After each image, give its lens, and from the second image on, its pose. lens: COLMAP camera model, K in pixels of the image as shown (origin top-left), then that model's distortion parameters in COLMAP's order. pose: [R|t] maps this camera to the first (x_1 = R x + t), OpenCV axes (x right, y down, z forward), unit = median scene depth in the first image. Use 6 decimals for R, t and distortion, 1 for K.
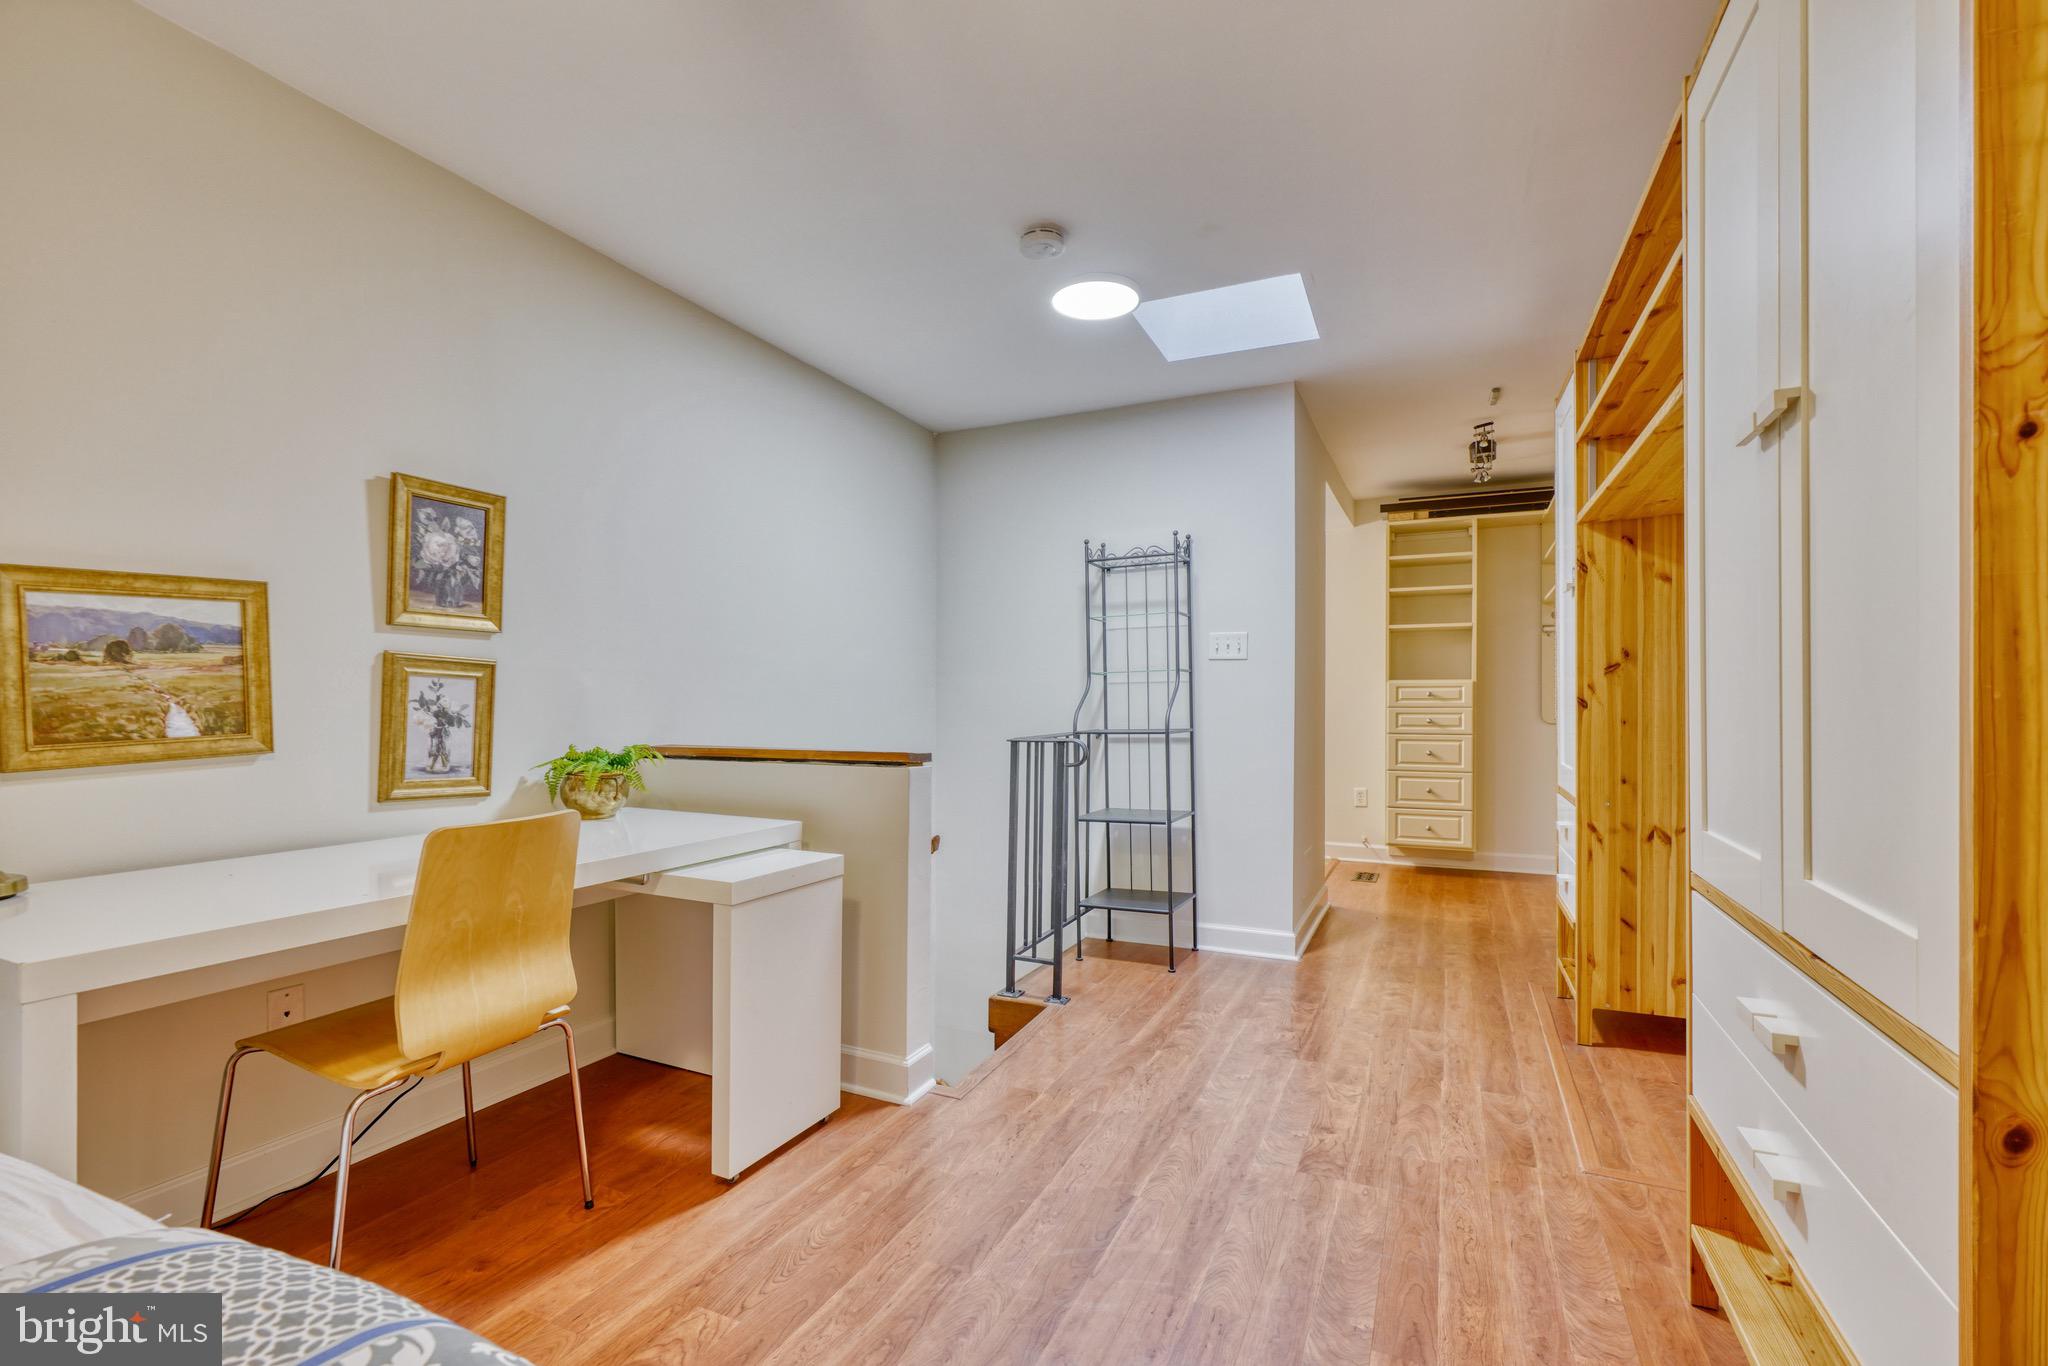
lens RADIAL K [[912.8, 0, 1004.3], [0, 912.8, 716.7], [0, 0, 1]] dist [-0.007495, 0.000636]
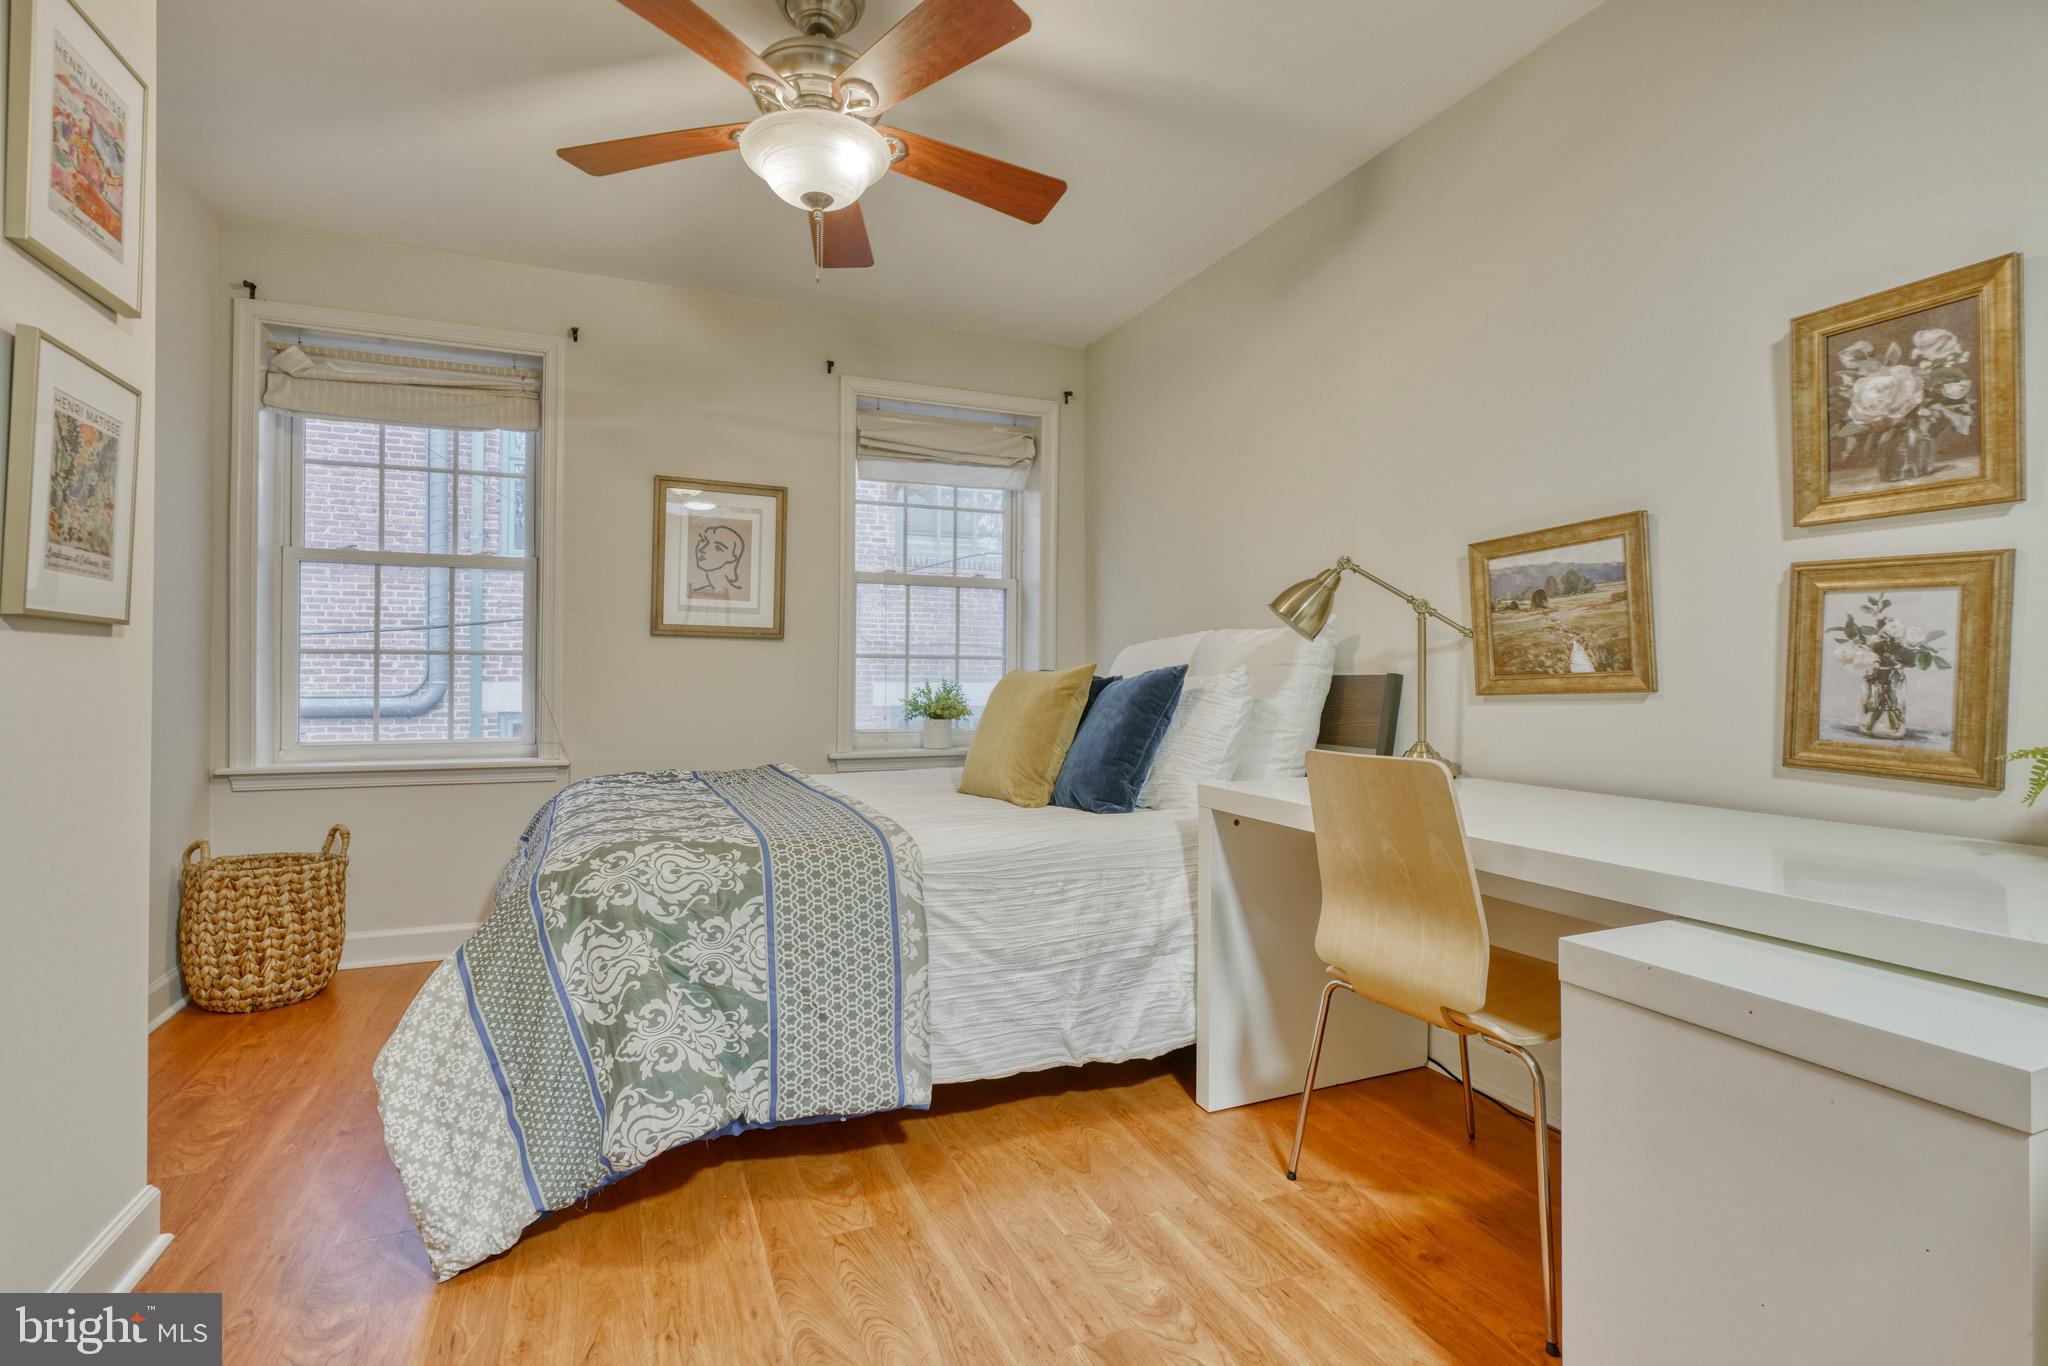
lens RADIAL K [[944.1, 0, 1001.0], [0, 944.1, 669.3], [0, 0, 1]] dist [0.000029, 0.001060]
pose [[-0.665873, -0.006027, -0.746041, 0.248782], [-0.013807, 0.999896, 0.004246, 0.015001], [0.745937, 0.013128, -0.665887, 0.794086]]
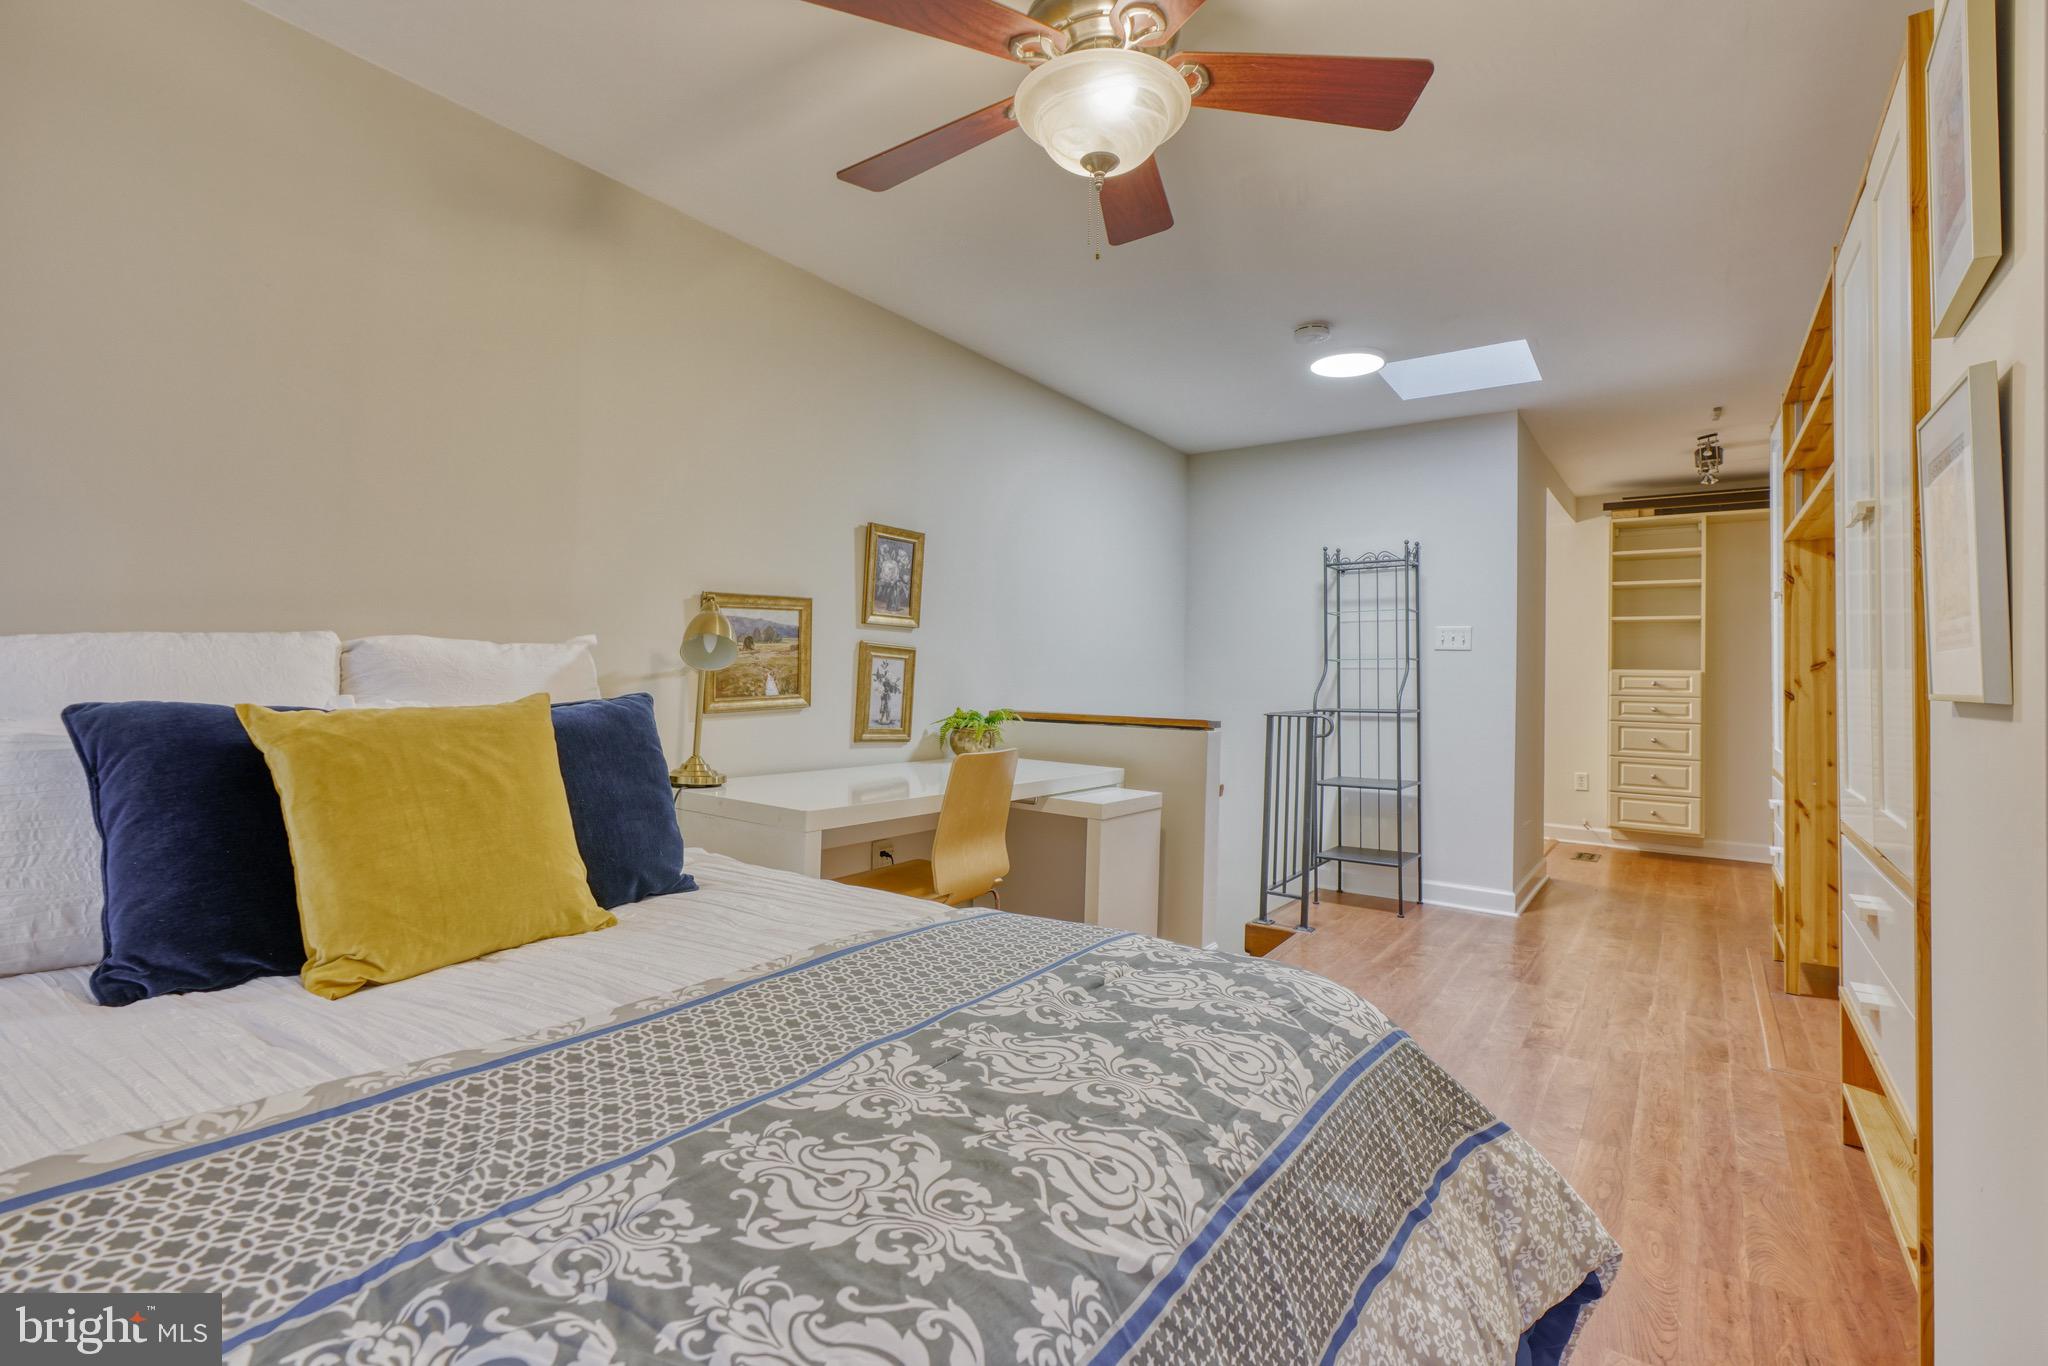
lens RADIAL K [[923.4, 0, 1008.2], [0, 923.4, 665.1], [0, 0, 1]] dist [-0.000741, 0.001451]
pose [[0.982329, 0.017660, -0.186329, -0.123189], [-0.023554, 0.999288, -0.029465, 0.004720], [0.185676, 0.033333, 0.982045, -0.341621]]
